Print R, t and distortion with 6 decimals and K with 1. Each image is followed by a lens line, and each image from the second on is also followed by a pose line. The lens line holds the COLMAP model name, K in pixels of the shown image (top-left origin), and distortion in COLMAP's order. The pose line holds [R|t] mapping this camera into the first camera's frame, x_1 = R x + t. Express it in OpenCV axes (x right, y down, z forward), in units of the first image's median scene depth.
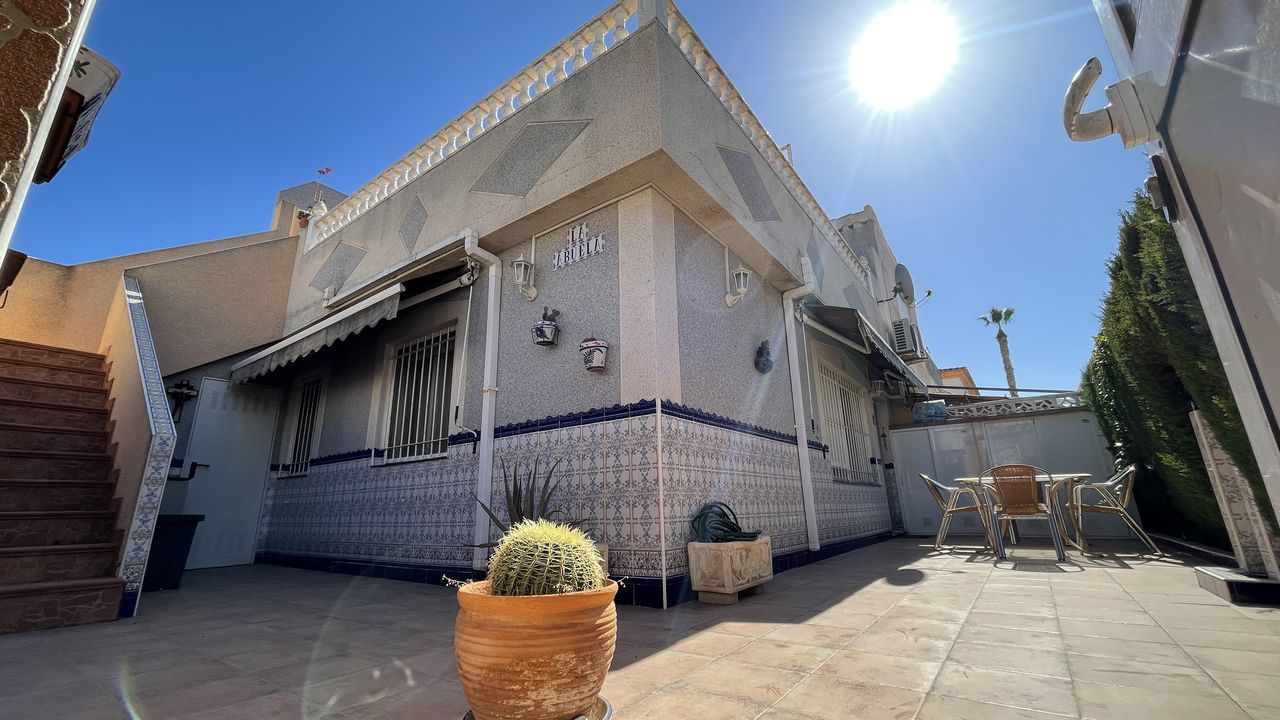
lens RADIAL K [[512.8, 0, 633.9], [0, 512.8, 359.7], [0, 0, 1]] dist [0.003000, -0.000776]
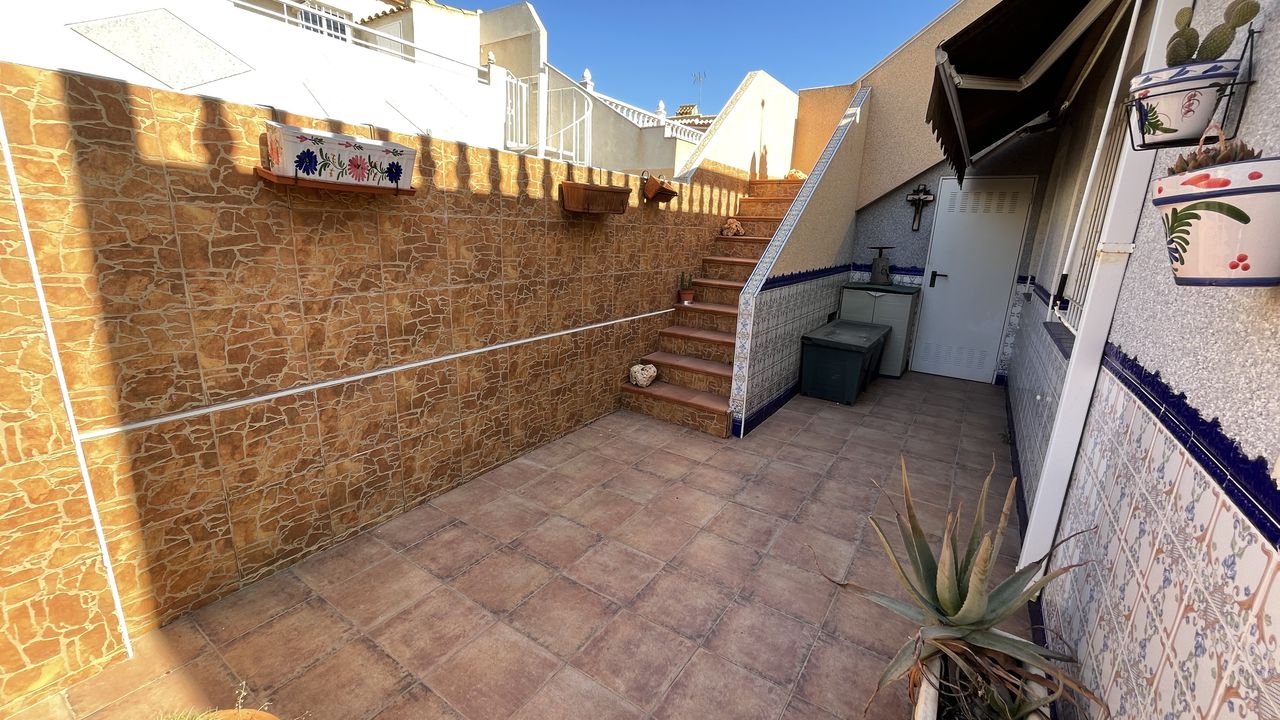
lens RADIAL K [[512.8, 0, 637.5], [0, 512.8, 356.9], [0, 0, 1]] dist [0.003000, -0.000776]
pose [[0.043813, 0.269821, -0.961913, 0.116916], [0.244393, 0.930689, 0.272194, -0.062349], [0.968686, -0.247010, -0.025166, 0.551976]]
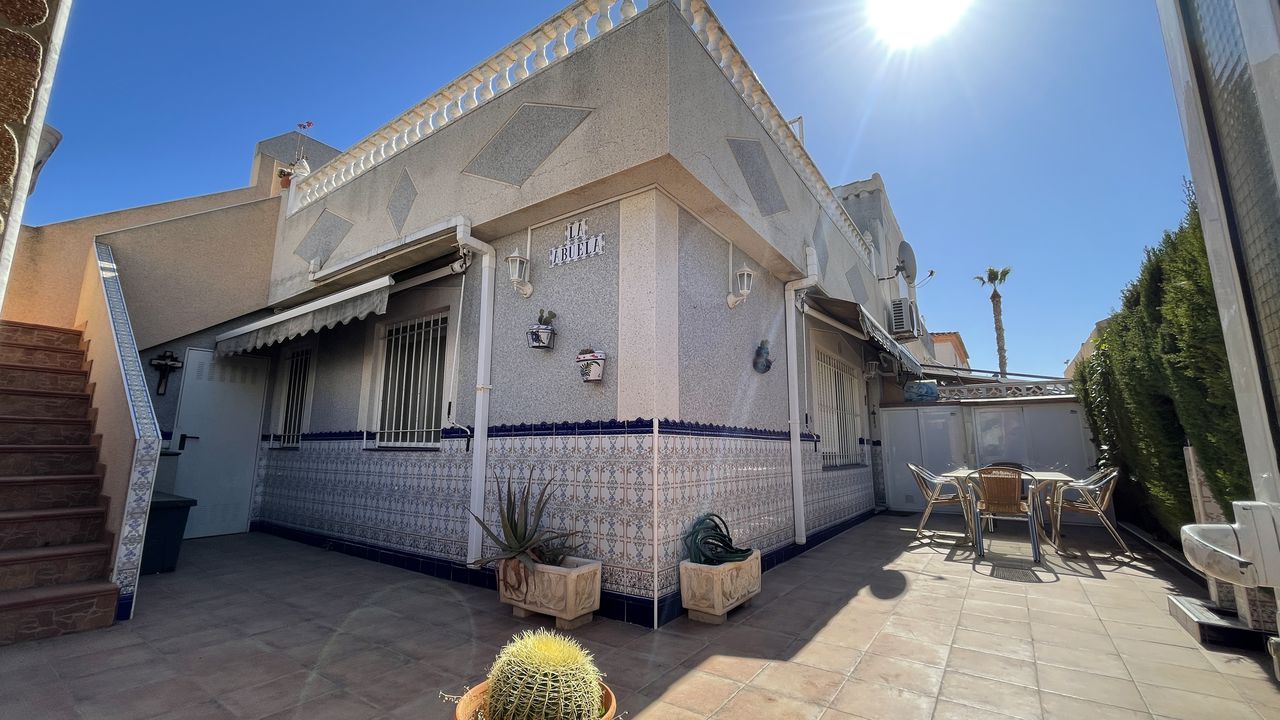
lens RADIAL K [[512.8, 0, 633.7], [0, 512.8, 358.7], [0, 0, 1]] dist [0.003000, -0.000776]
pose [[0.999408, 0.030431, 0.016042, -0.009770], [-0.032002, 0.993524, 0.109025, -0.101027], [-0.012620, -0.109474, 0.993910, 0.024887]]
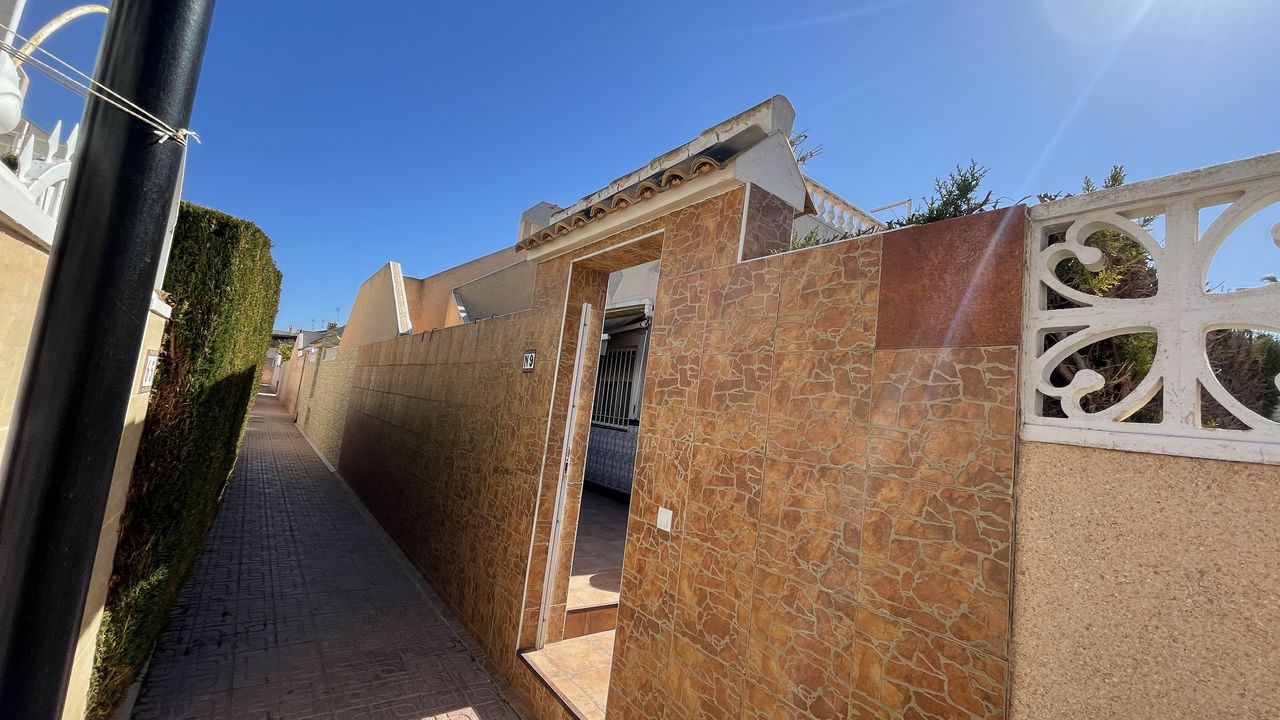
lens RADIAL K [[512.8, 0, 646.0], [0, 512.8, 359.7], [0, 0, 1]] dist [0.003000, -0.000776]
pose [[0.953050, 0.107559, -0.283065, 0.143285], [-0.060612, 0.983633, 0.169684, -0.319342], [0.296683, -0.144560, 0.943971, -0.525645]]
